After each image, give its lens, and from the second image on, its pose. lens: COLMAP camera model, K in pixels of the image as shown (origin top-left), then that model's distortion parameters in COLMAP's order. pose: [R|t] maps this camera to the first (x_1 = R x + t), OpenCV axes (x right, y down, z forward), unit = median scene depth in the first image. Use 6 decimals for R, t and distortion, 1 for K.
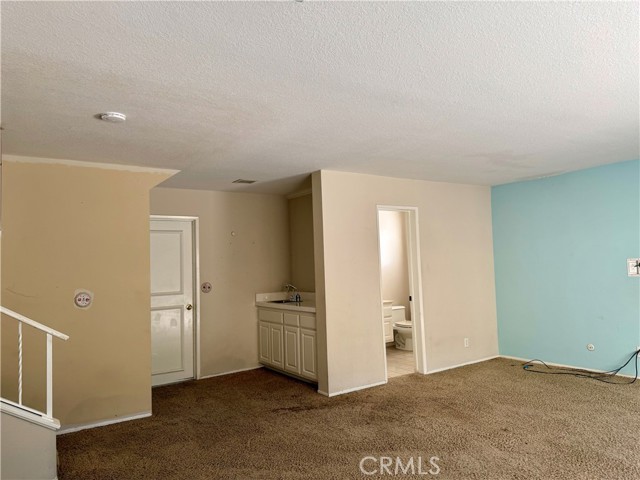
lens RADIAL K [[448.8, 0, 321.0], [0, 448.8, 238.0], [0, 0, 1]] dist [0.075347, -0.096650]
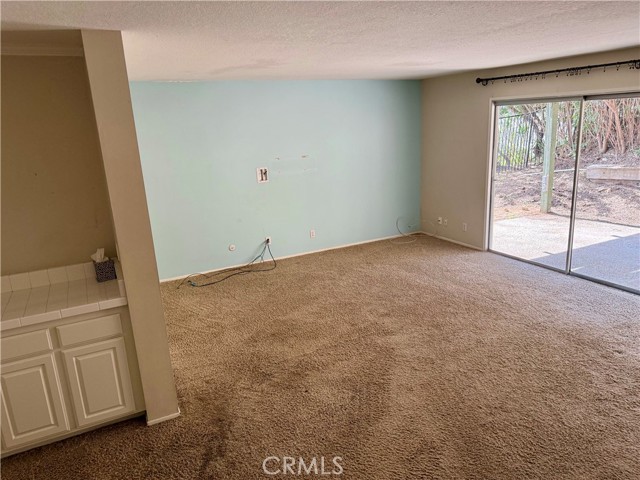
lens RADIAL K [[448.8, 0, 322.1], [0, 448.8, 235.6], [0, 0, 1]] dist [0.075347, -0.096650]
pose [[0.126515, -0.216163, 0.968126, -0.576221], [-0.020937, 0.975169, 0.220471, -0.051909], [-0.991744, -0.048163, 0.118848, 0.793591]]
